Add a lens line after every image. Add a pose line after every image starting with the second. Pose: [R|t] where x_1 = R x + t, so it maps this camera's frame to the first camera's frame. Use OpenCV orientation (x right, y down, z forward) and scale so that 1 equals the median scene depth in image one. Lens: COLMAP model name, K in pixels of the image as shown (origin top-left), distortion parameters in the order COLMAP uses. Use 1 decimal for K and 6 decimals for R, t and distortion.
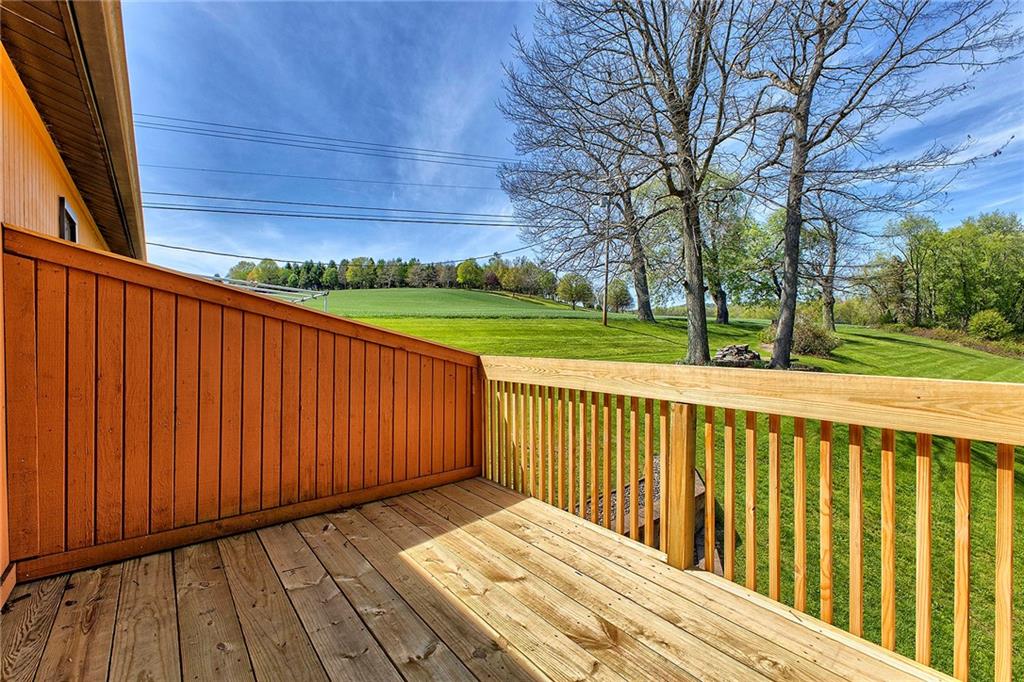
lens RADIAL K [[441.5, 0, 514.6], [0, 441.5, 336.0], [0, 0, 1]] dist [0.001994, -0.000463]
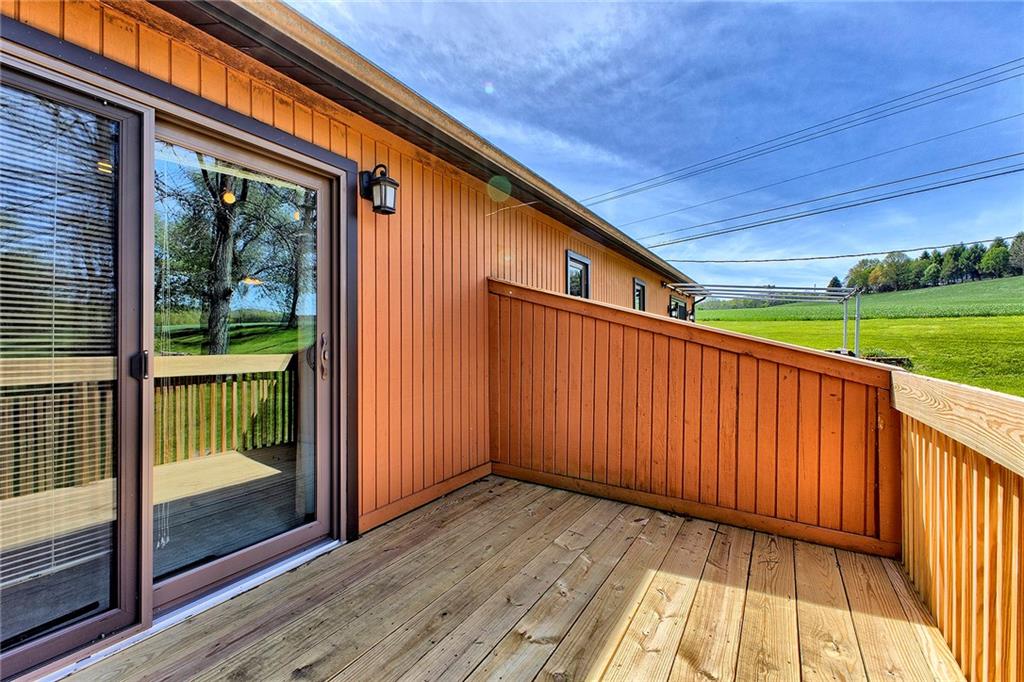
lens RADIAL K [[441.5, 0, 514.6], [0, 441.5, 336.0], [0, 0, 1]] dist [0.001994, -0.000463]
pose [[0.324196, -0.002494, -0.945987, 0.447201], [-0.006614, 0.999966, -0.004903, 0.000600], [0.945967, 0.007846, 0.324168, 0.348315]]
